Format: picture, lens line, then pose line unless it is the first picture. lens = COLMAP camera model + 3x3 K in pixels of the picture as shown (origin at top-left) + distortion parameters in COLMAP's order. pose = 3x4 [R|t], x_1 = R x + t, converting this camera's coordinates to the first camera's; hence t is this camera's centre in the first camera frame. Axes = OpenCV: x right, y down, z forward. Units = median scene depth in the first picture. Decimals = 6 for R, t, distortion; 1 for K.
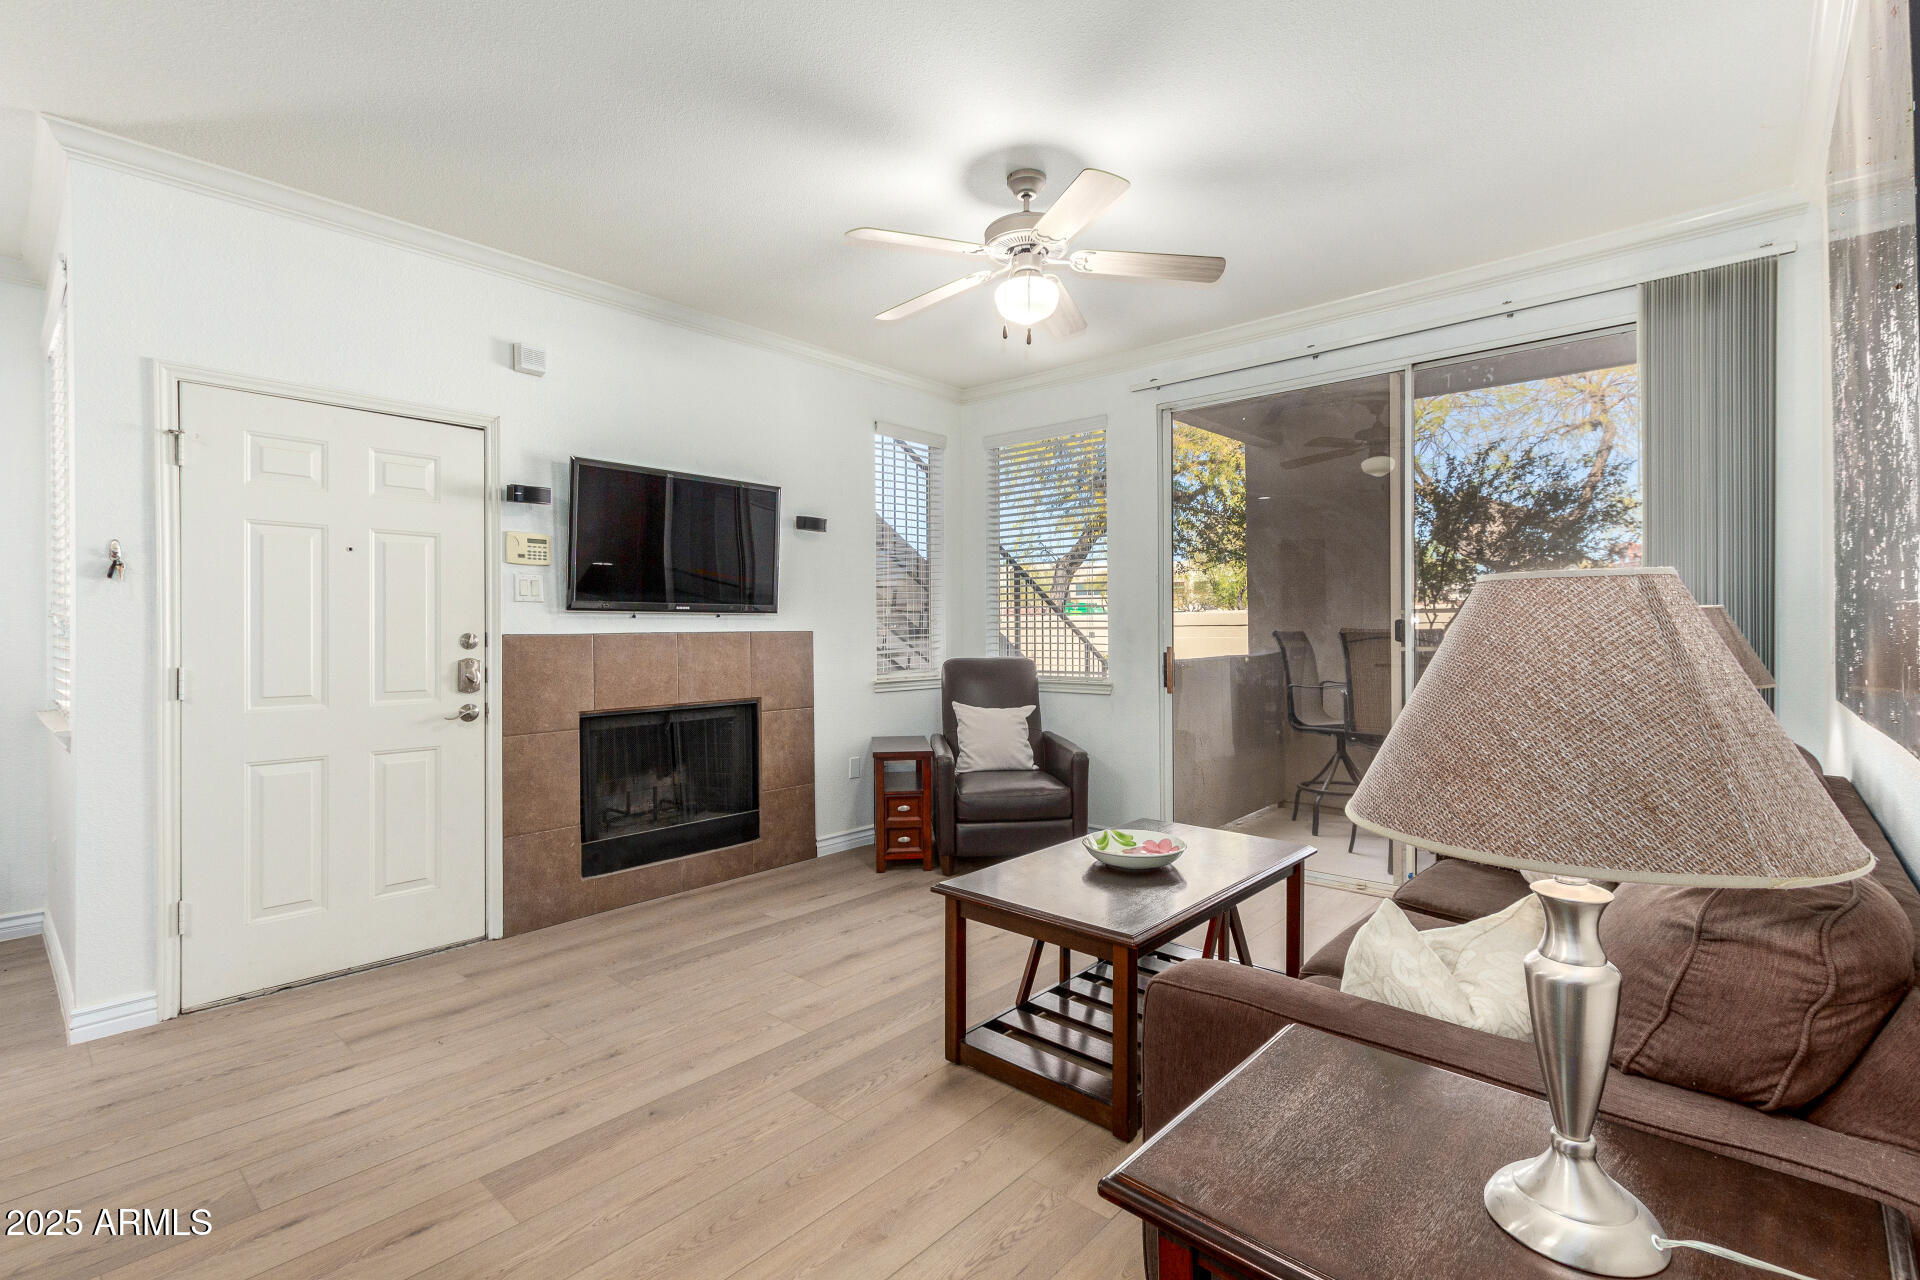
lens RADIAL K [[880.8, 0, 967.8], [0, 880.8, 637.2], [0, 0, 1]] dist [0.003658, 0.000046]
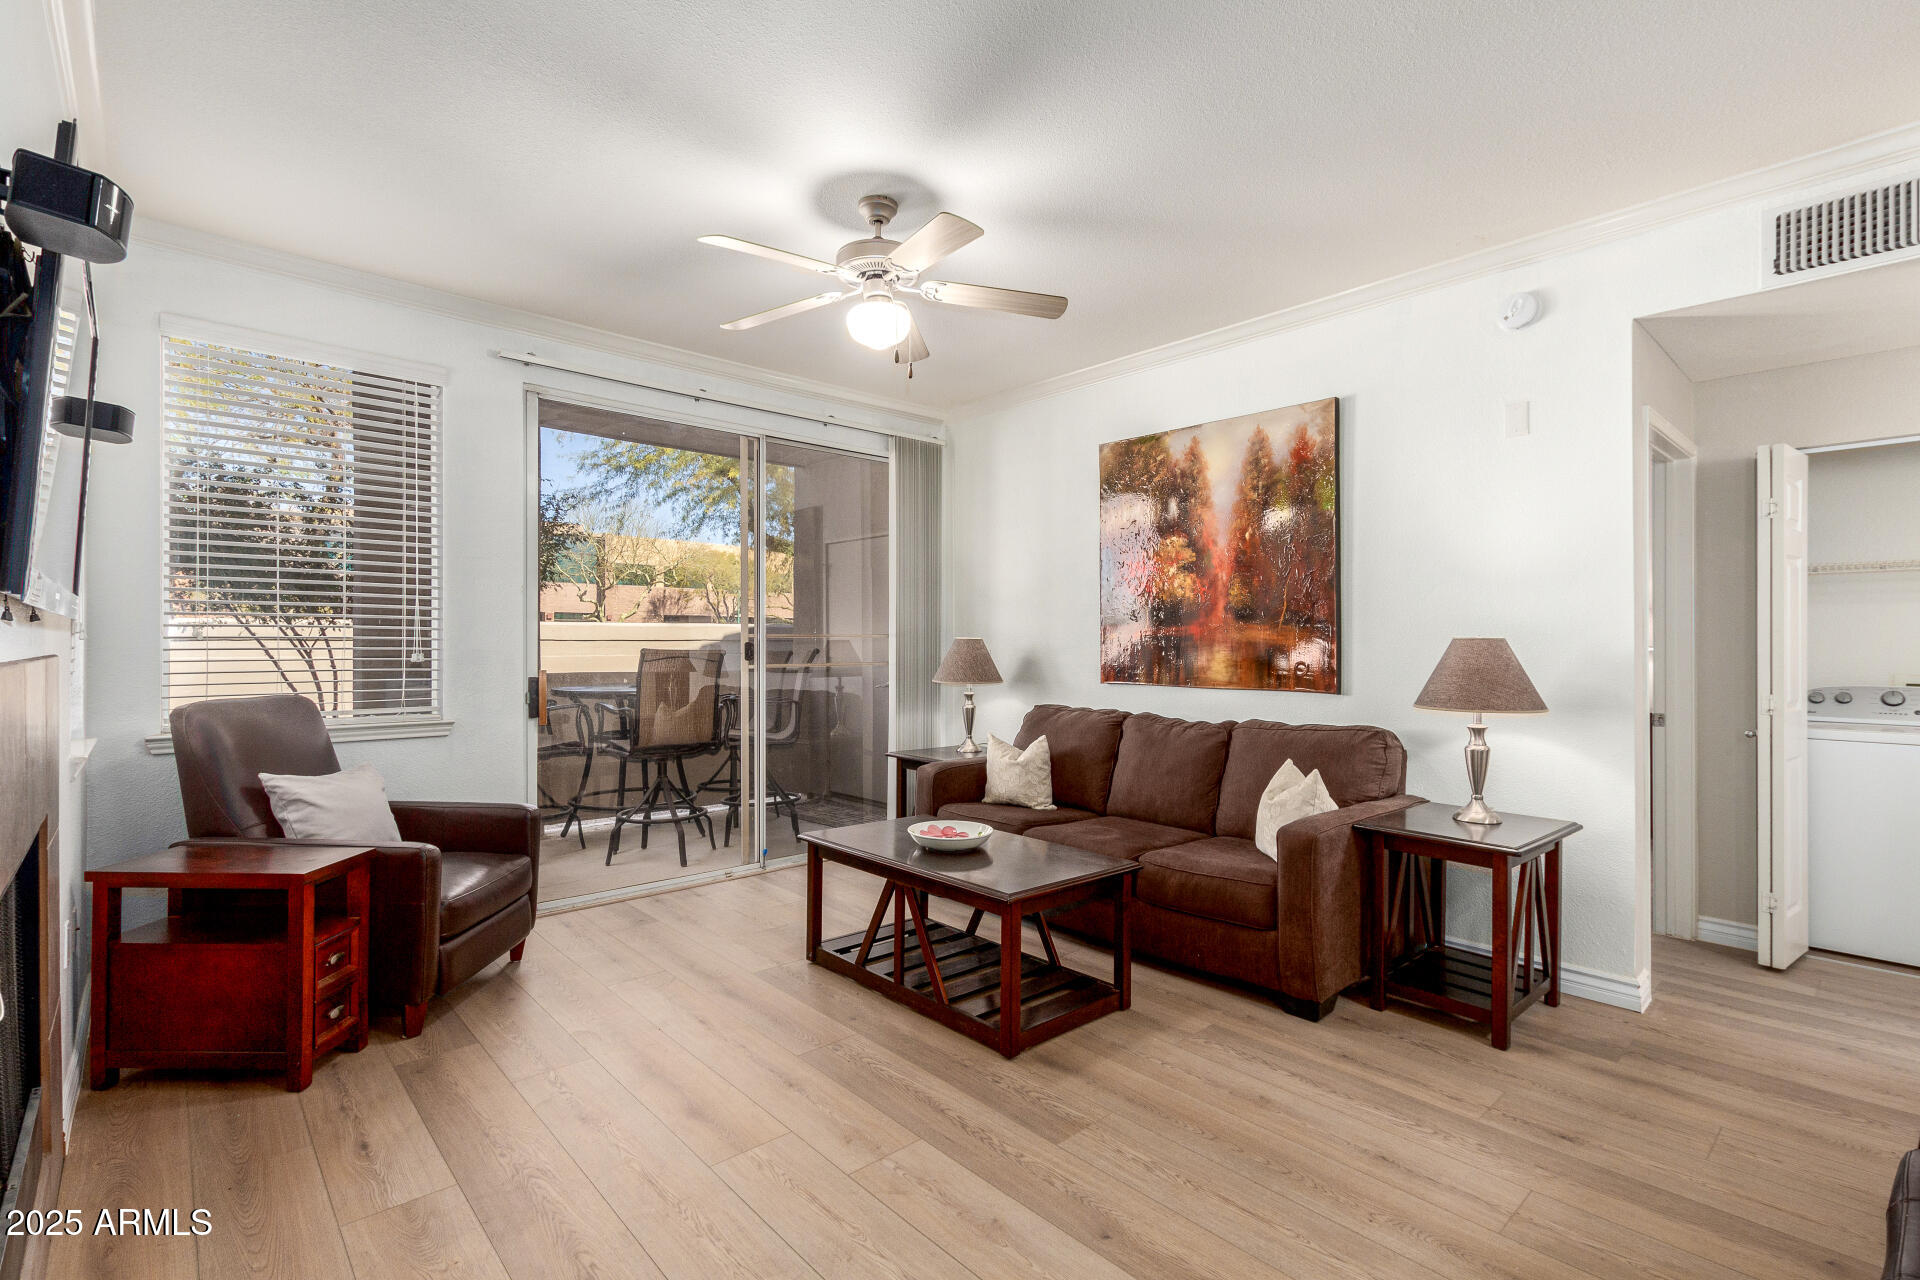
lens RADIAL K [[880.8, 0, 954.5], [0, 880.8, 646.1], [0, 0, 1]] dist [0.003658, 0.000046]
pose [[0.107173, 0.006950, 0.994216, -1.007686], [0.005263, 0.999958, -0.007557, -0.007275], [-0.994226, 0.006043, 0.107132, 0.882428]]
